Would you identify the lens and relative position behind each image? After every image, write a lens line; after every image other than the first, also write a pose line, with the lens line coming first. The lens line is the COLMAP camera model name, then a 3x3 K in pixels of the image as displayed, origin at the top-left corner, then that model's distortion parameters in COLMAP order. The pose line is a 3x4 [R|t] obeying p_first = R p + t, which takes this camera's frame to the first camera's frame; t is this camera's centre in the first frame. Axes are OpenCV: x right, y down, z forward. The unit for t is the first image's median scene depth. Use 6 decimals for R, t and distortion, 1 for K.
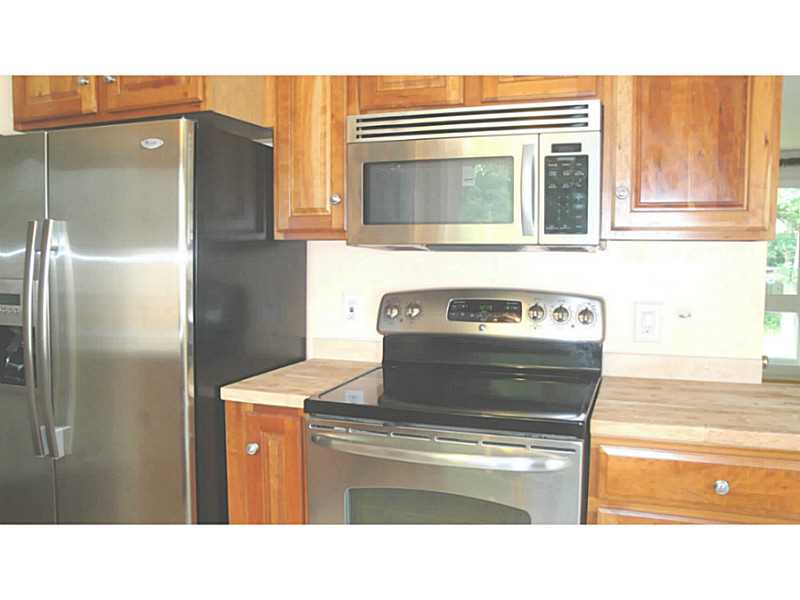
lens RADIAL K [[681.4, 0, 382.2], [0, 681.4, 300.5], [0, 0, 1]] dist [-0.178670, 0.184522]
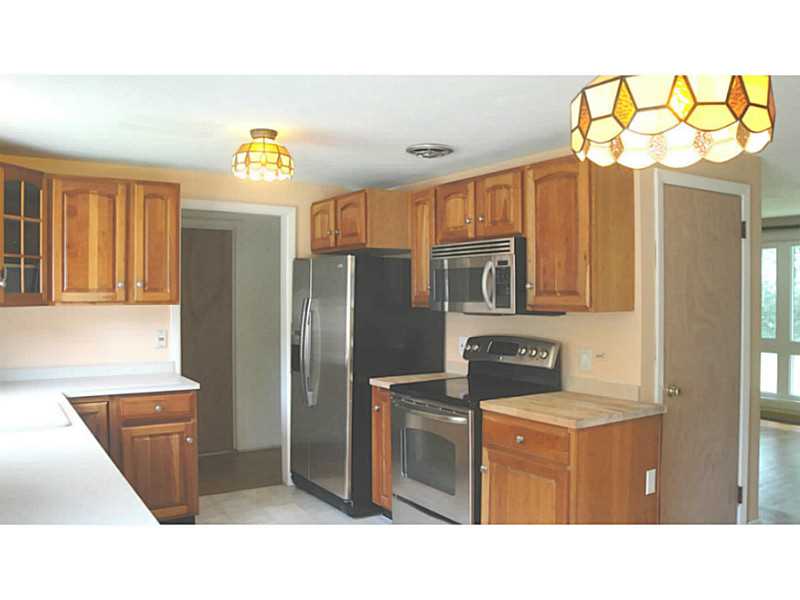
lens RADIAL K [[681.4, 0, 382.2], [0, 681.4, 300.5], [0, 0, 1]] dist [-0.178670, 0.184522]
pose [[0.794055, 0.001848, -0.607843, 1.094623], [-0.041855, 0.997788, -0.051643, -0.006152], [0.606403, 0.066449, 0.792376, -0.685119]]
